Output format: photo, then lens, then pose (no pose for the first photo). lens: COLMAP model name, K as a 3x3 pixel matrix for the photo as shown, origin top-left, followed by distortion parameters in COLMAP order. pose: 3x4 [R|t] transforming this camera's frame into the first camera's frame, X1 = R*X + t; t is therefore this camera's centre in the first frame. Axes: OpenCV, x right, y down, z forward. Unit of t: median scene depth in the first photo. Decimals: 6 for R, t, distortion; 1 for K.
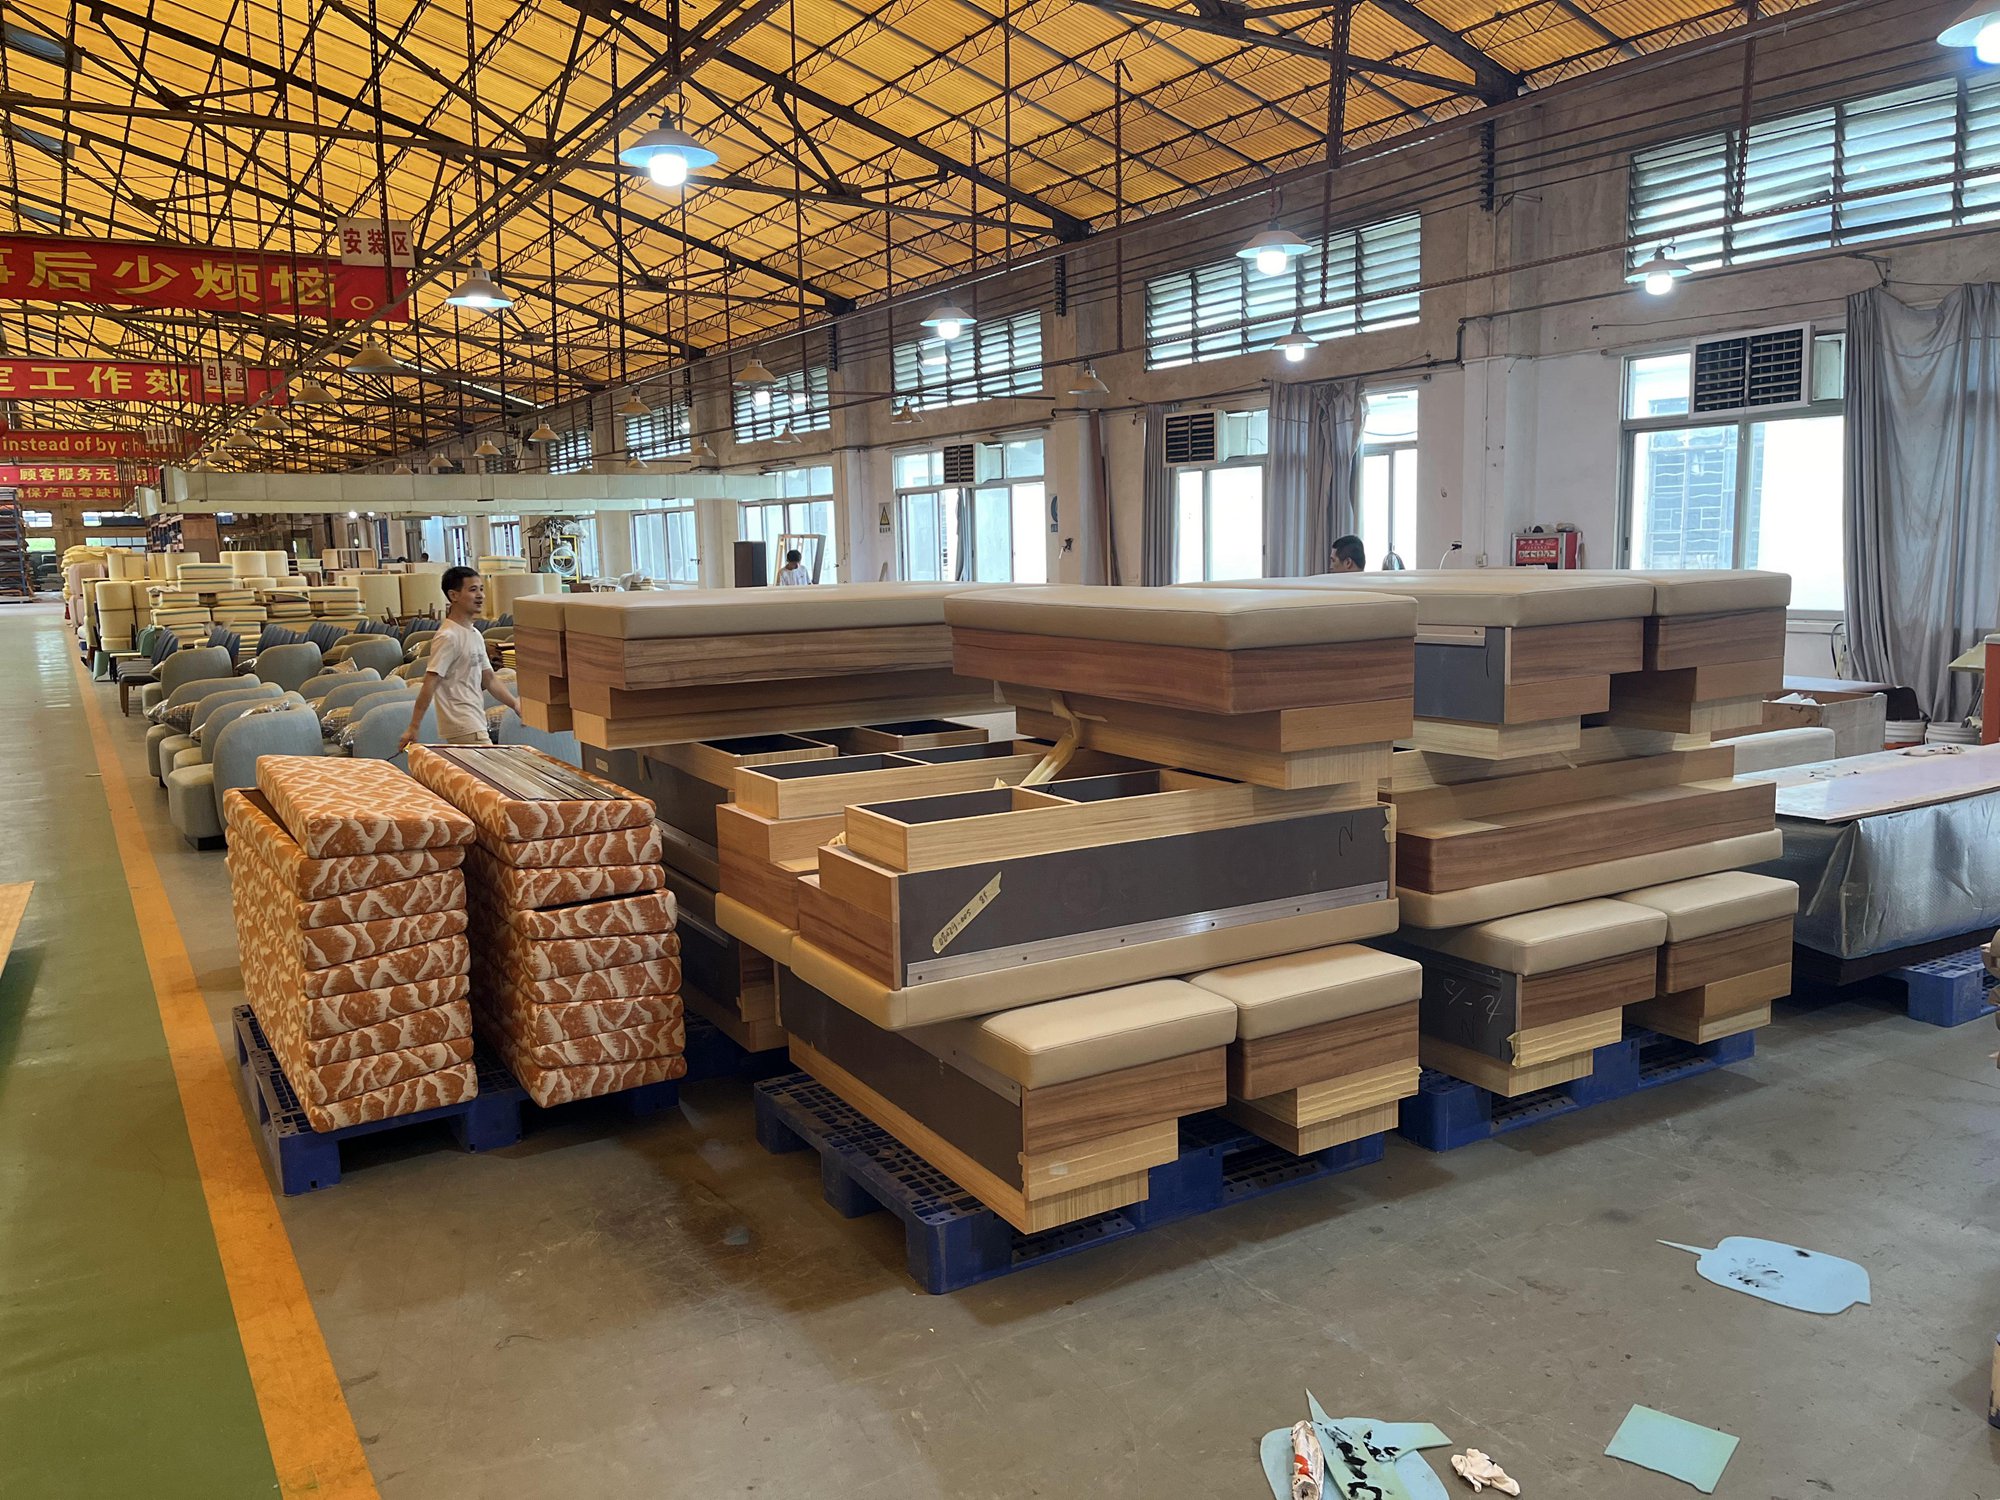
lens RADIAL K [[1527.9, 0, 1000.0], [0, 1527.9, 750.0], [0, 0, 1]] dist [0.091446, -0.141603]
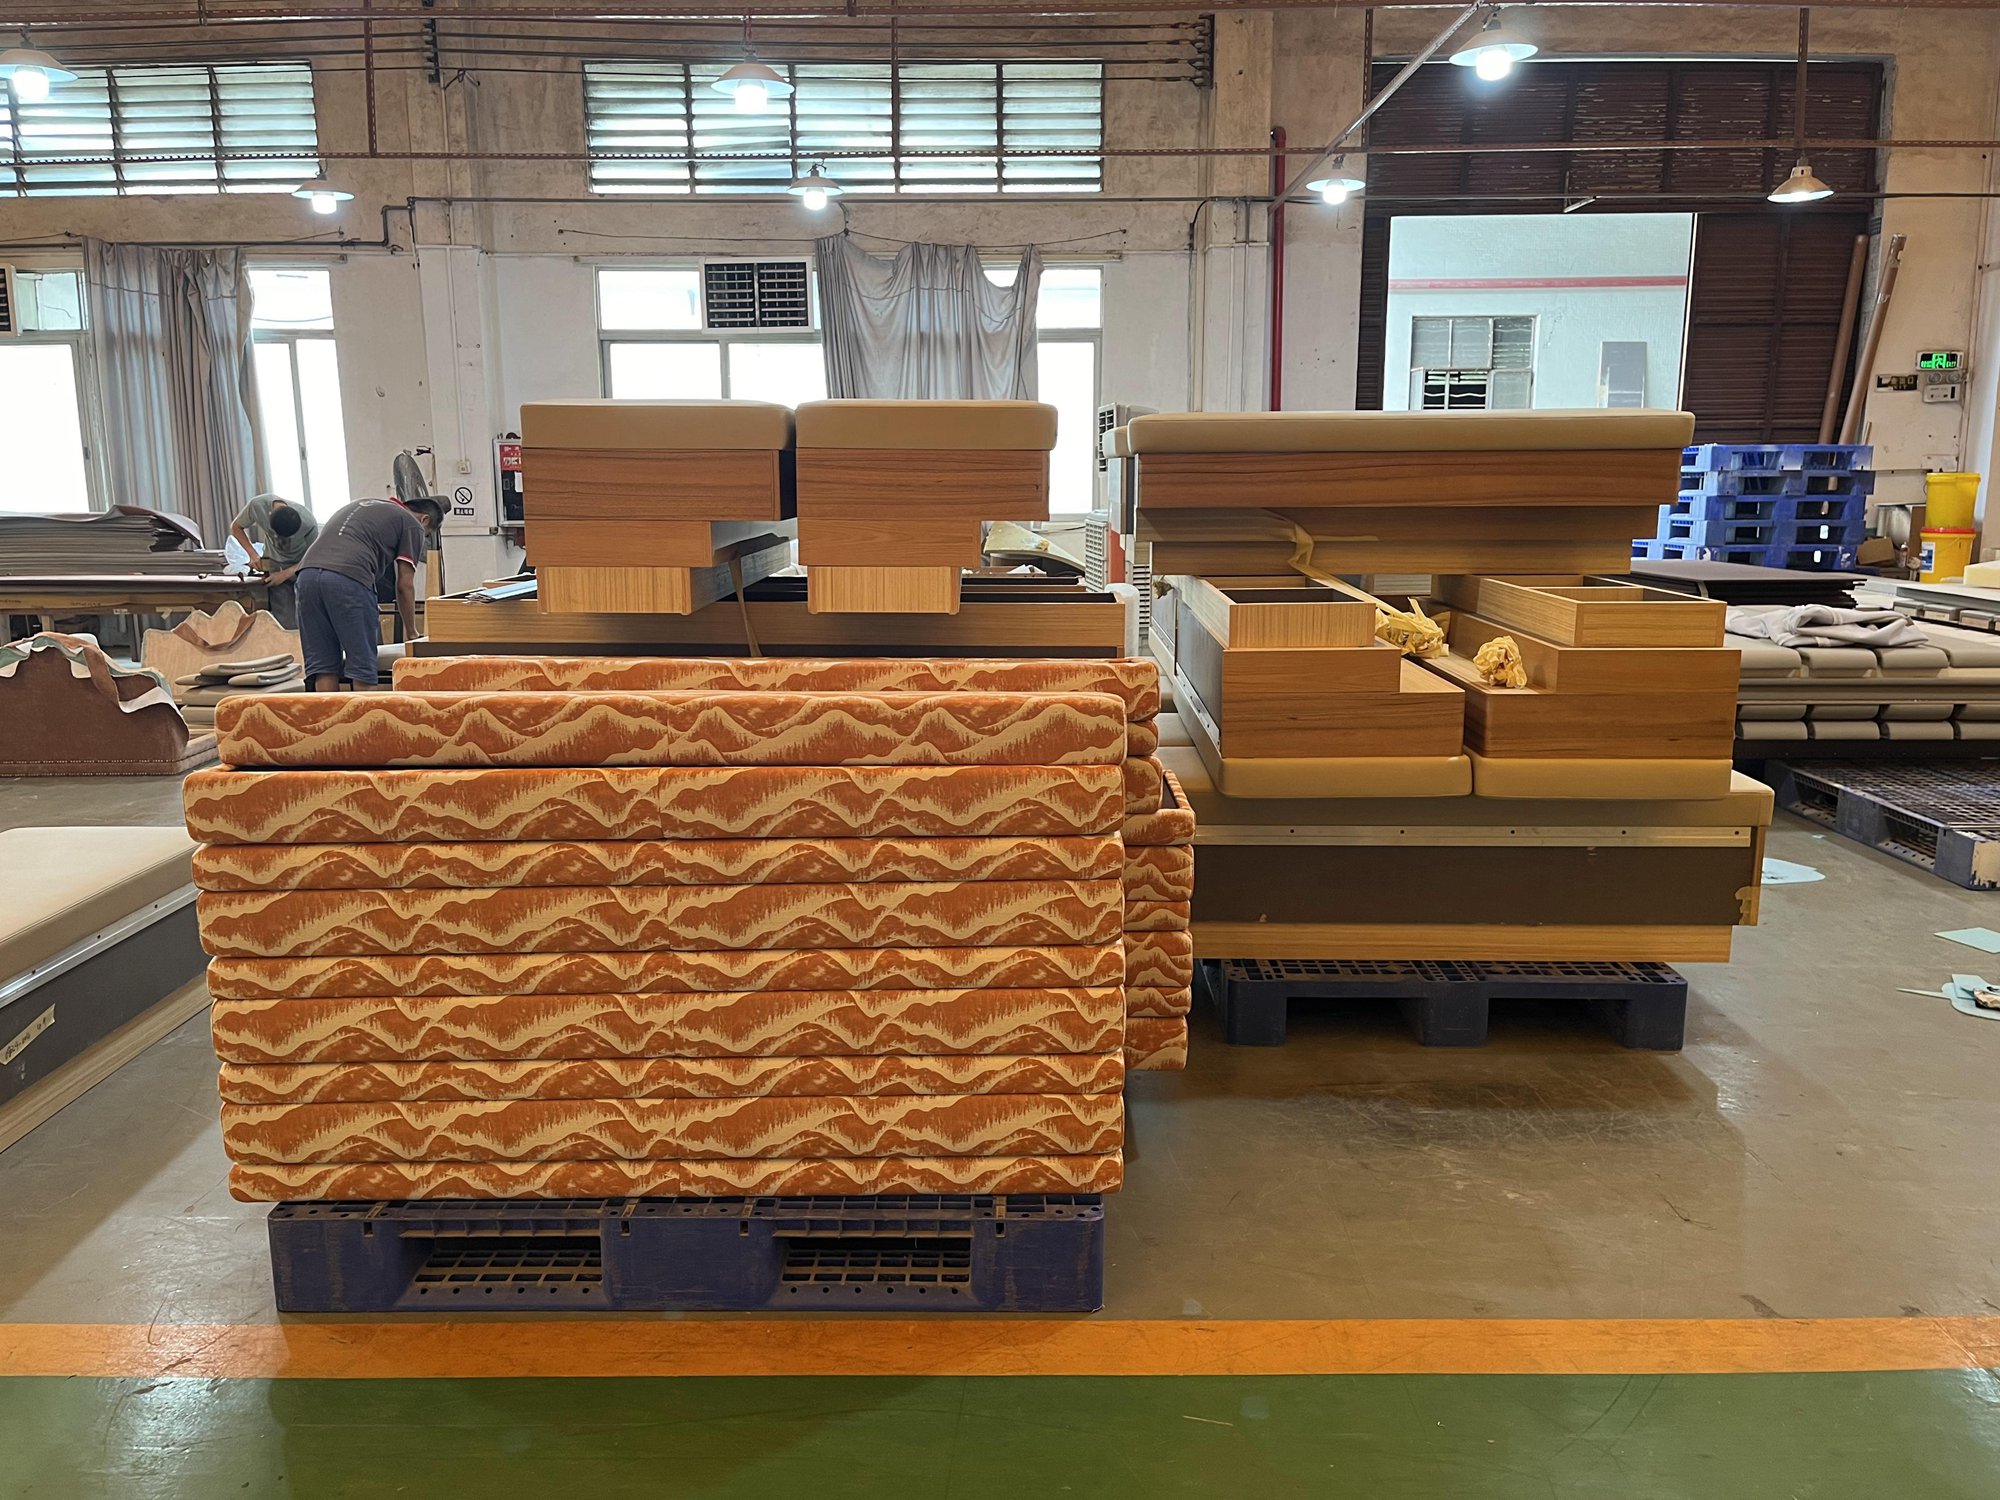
lens RADIAL K [[1527.9, 0, 1000.0], [0, 1527.9, 750.0], [0, 0, 1]] dist [0.091446, -0.141603]
pose [[0.496360, -0.127781, 0.858661, -0.372038], [0.112601, 0.990229, 0.082269, 0.006219], [-0.860783, 0.055850, 0.505899, 0.276433]]
